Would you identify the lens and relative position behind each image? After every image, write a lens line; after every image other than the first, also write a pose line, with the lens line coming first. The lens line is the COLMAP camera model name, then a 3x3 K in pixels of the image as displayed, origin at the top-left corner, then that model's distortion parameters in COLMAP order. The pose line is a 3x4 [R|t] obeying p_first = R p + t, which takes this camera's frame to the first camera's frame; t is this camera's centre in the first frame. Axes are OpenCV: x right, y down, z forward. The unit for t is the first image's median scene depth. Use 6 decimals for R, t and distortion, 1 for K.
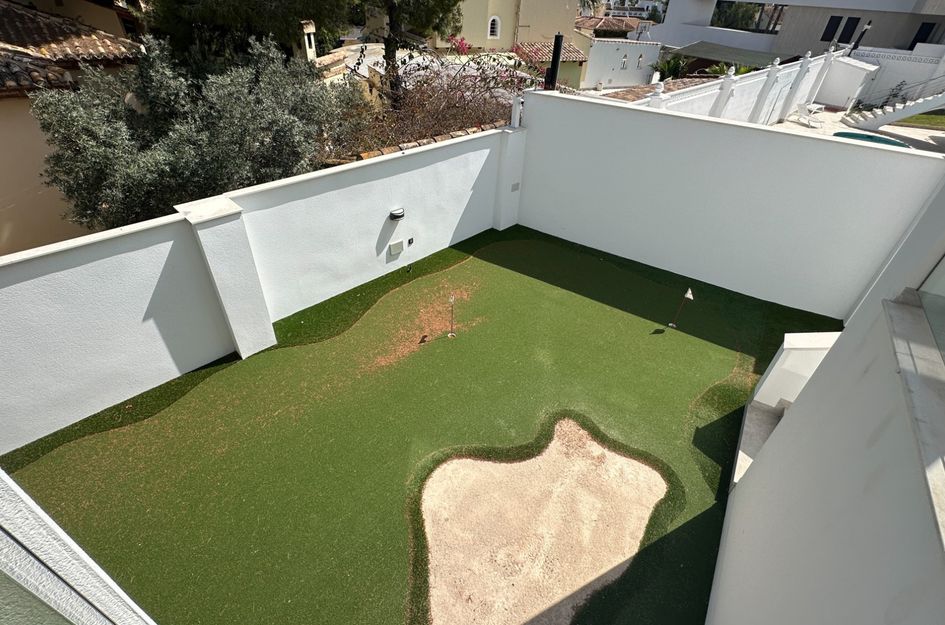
lens RADIAL K [[442.4, 0, 475.9], [0, 442.4, 310.5], [0, 0, 1]] dist [-0.000994, 0.000119]
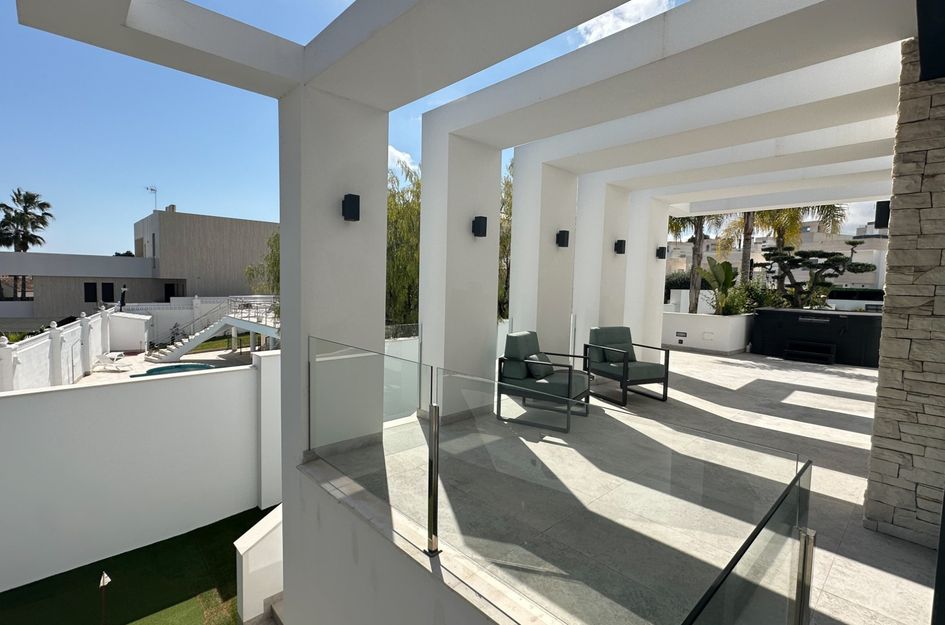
lens RADIAL K [[442.4, 0, 470.5], [0, 442.4, 308.8], [0, 0, 1]] dist [-0.000994, 0.000119]
pose [[0.252621, -0.102113, 0.962162, -0.080161], [0.567955, 0.820719, -0.062018, -0.014469], [-0.783332, 0.562132, 0.265326, -0.017164]]
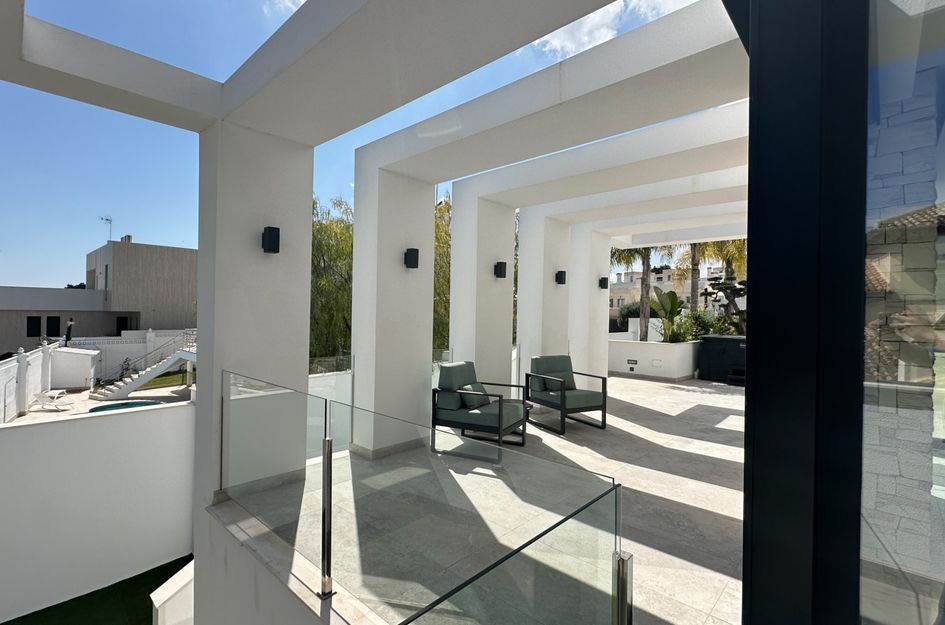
lens RADIAL K [[442.4, 0, 470.9], [0, 442.4, 309.8], [0, 0, 1]] dist [-0.000994, 0.000119]
pose [[0.189638, -0.040632, 0.981013, -0.069875], [0.580614, 0.810369, -0.078673, 0.023919], [-0.791786, 0.584509, 0.177269, -0.072045]]
